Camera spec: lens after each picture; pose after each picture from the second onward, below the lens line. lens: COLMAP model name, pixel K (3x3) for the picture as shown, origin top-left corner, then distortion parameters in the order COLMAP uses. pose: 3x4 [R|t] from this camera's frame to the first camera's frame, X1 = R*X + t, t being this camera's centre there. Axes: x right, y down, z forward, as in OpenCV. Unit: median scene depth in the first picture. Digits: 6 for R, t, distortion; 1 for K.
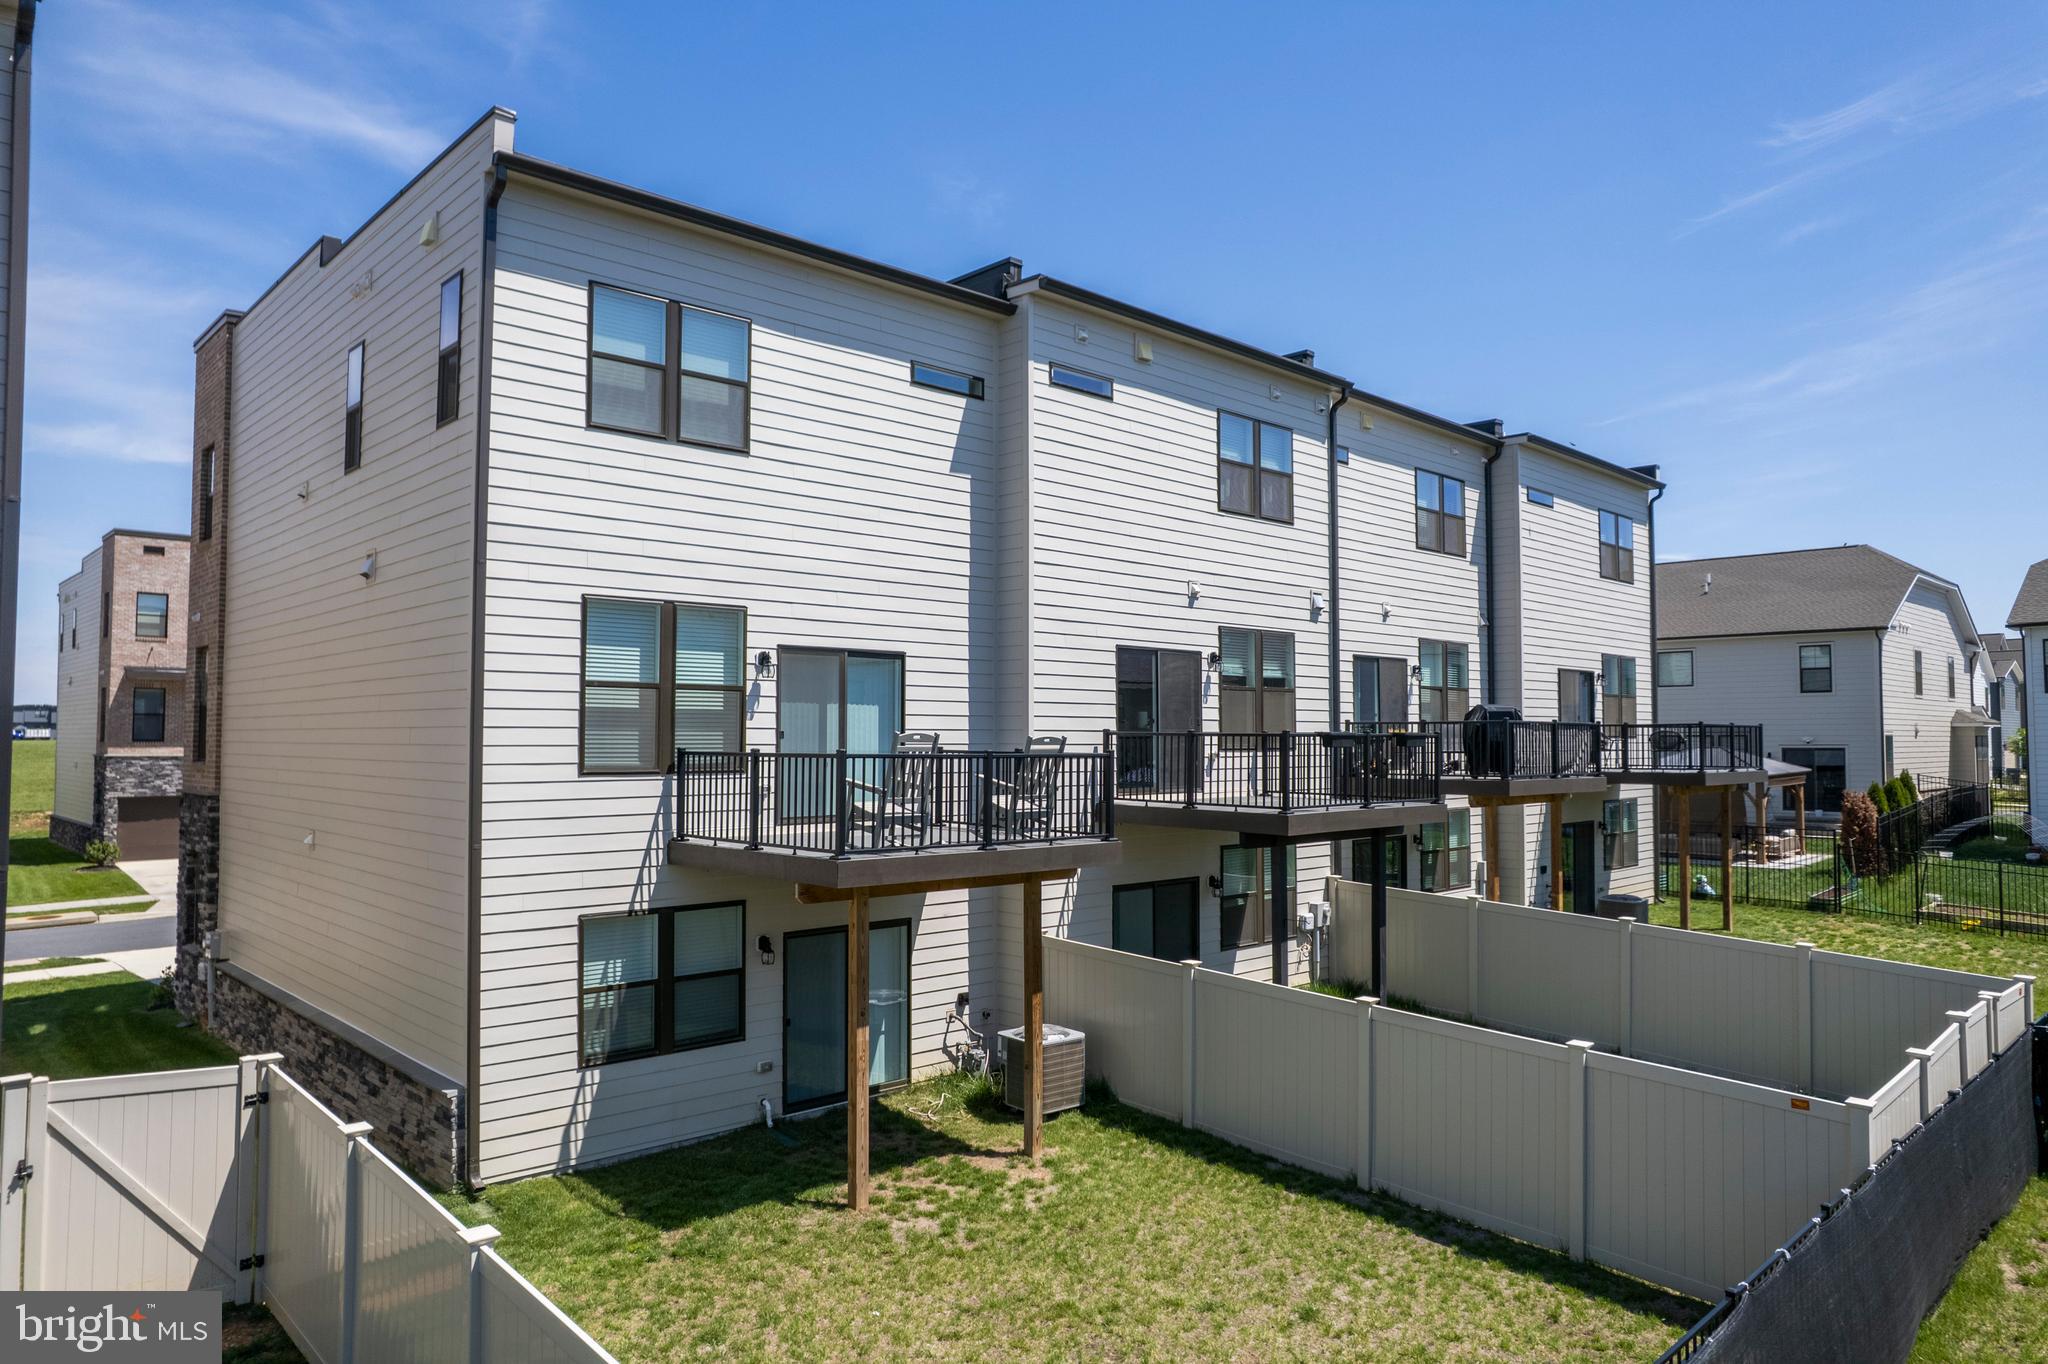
lens RADIAL K [[1291.4, 0, 1035.1], [0, 1291.4, 681.2], [0, 0, 1]] dist [-0.059400, 0.046688]
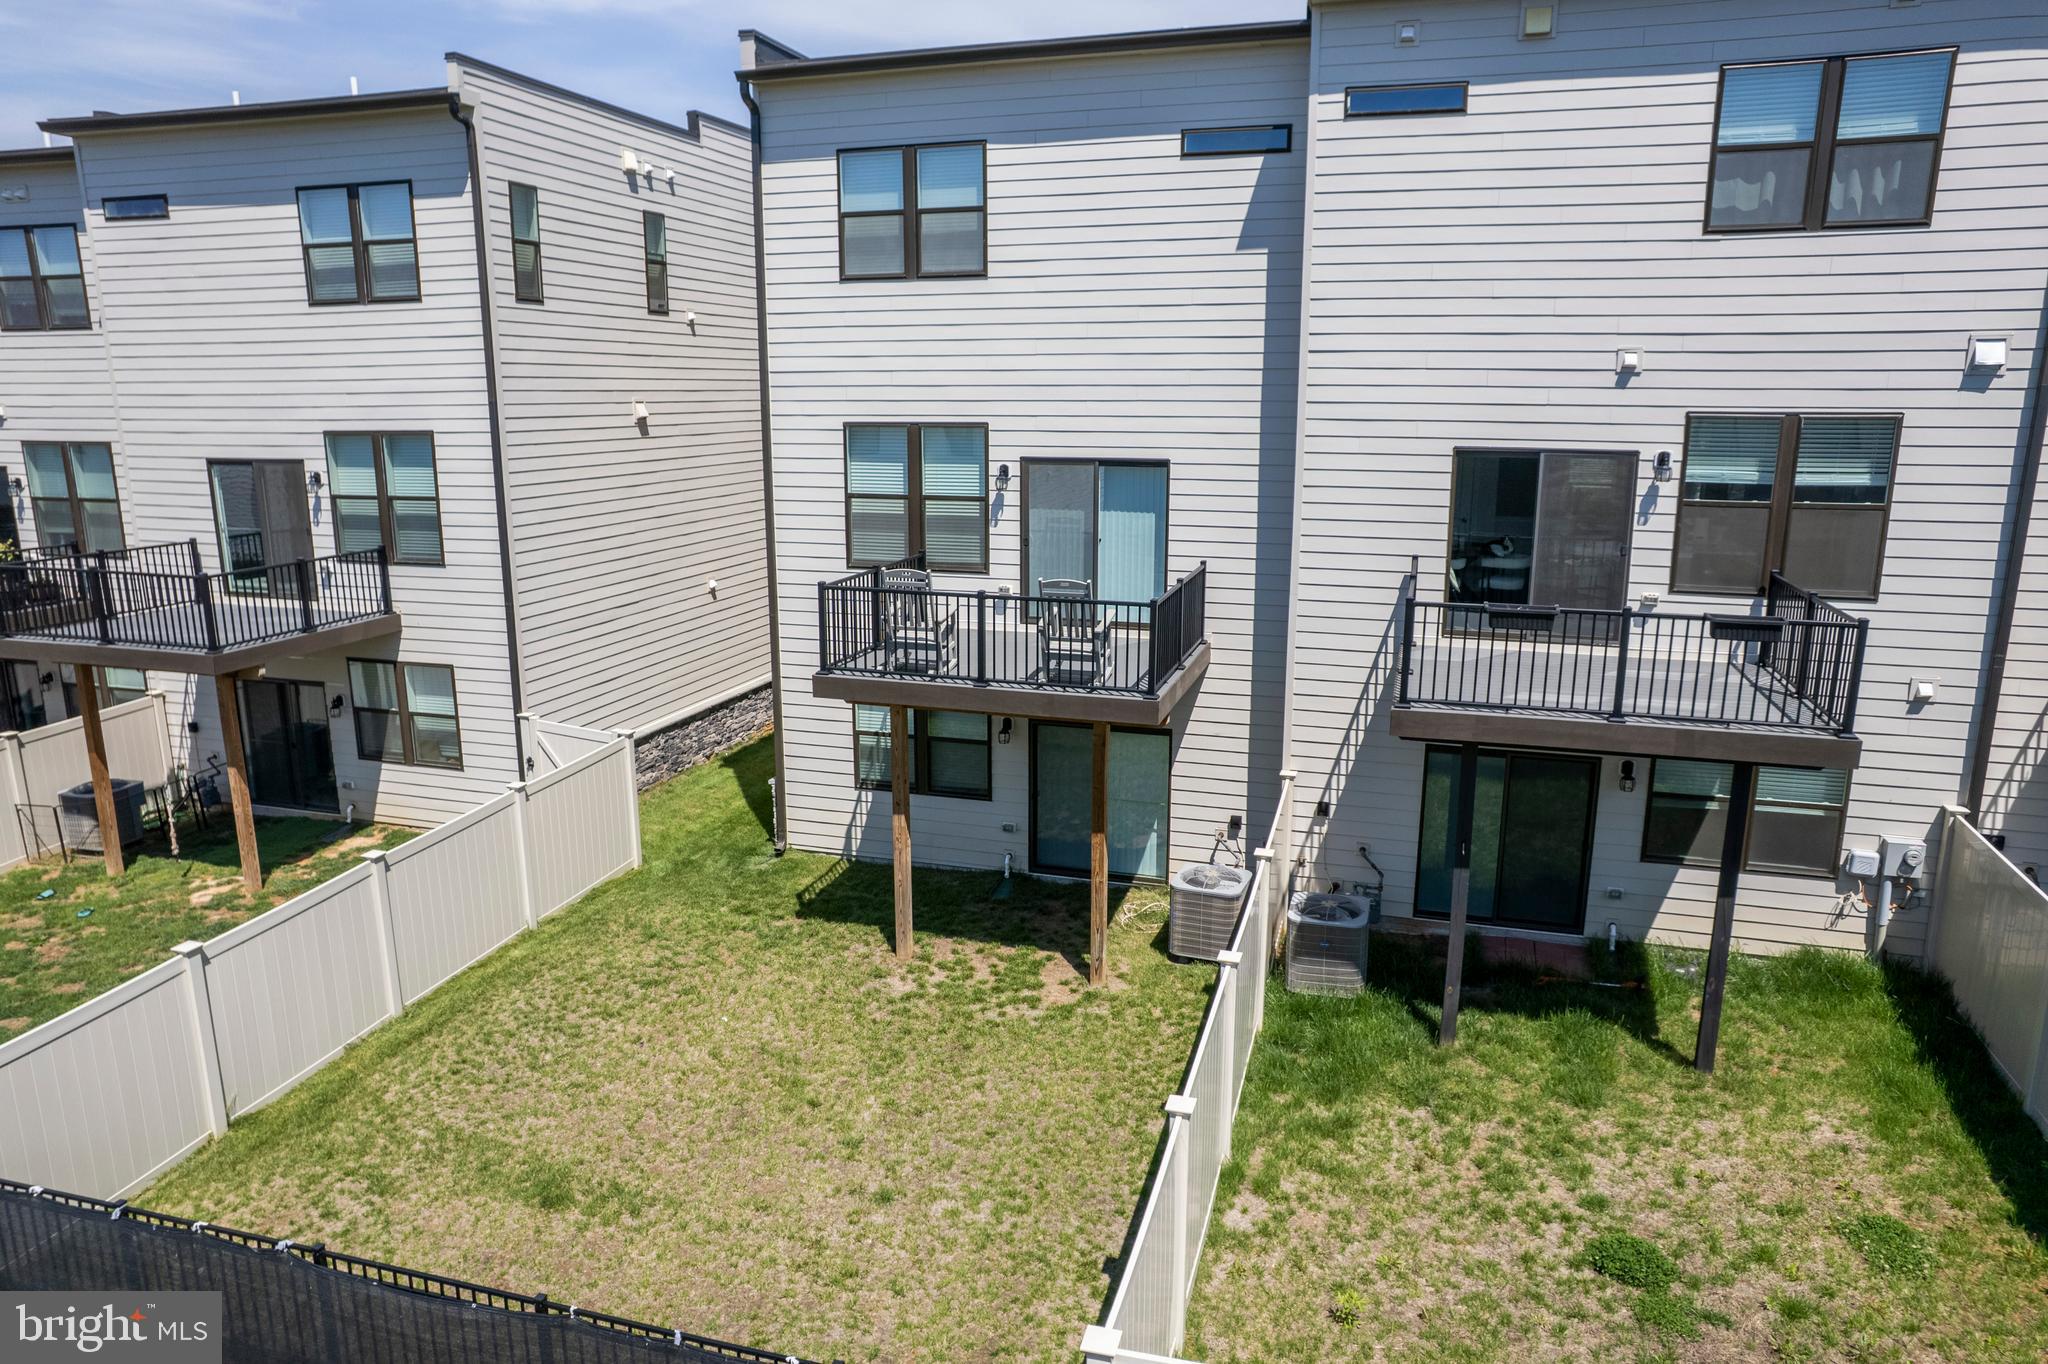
lens RADIAL K [[1291.4, 0, 1034.9], [0, 1291.4, 679.4], [0, 0, 1]] dist [-0.059400, 0.046688]
pose [[0.500070, 0.186126, -0.845746, 0.747857], [0.035538, 0.971396, 0.234791, -0.100133], [0.865255, -0.147469, 0.479151, 0.474193]]
